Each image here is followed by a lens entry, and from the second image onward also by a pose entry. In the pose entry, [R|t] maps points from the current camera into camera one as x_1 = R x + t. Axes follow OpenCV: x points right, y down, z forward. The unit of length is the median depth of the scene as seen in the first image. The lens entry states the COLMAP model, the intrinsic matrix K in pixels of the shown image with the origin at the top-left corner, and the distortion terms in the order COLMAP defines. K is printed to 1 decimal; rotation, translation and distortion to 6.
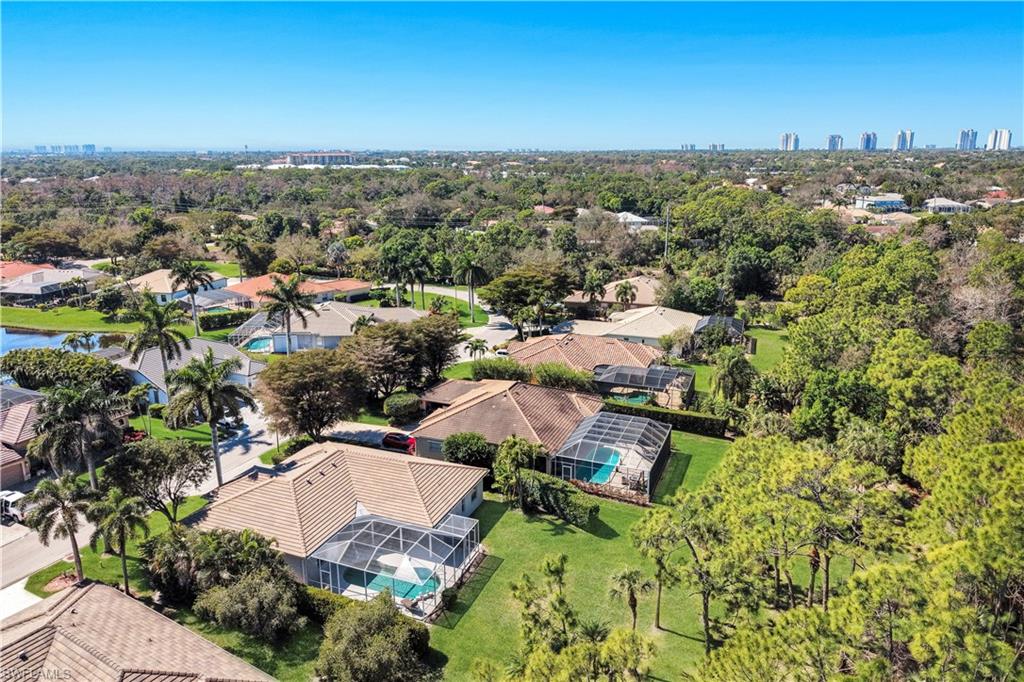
lens RADIAL K [[694.1, 0, 511.8], [0, 694.1, 342.6], [0, 0, 1]] dist [0.052393, 0.002793]
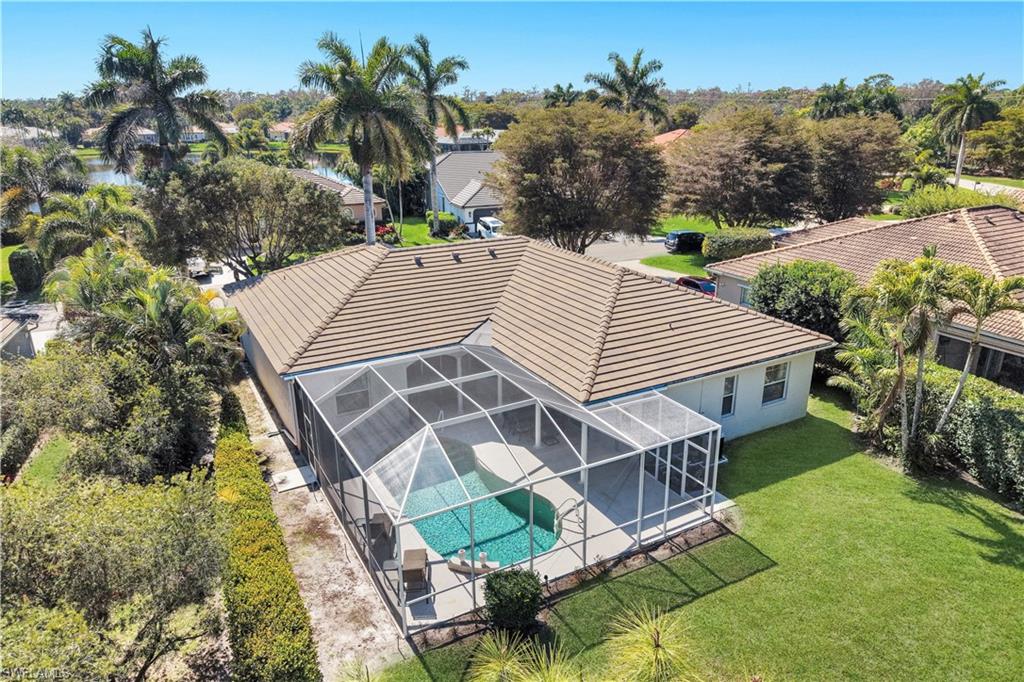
lens RADIAL K [[694.1, 0, 517.3], [0, 694.1, 341.8], [0, 0, 1]] dist [0.052393, 0.002793]
pose [[0.791588, 0.204078, -0.575969, 0.054241], [-0.163811, 0.978953, 0.121729, 0.168551], [0.588688, -0.002009, 0.808358, 0.591174]]
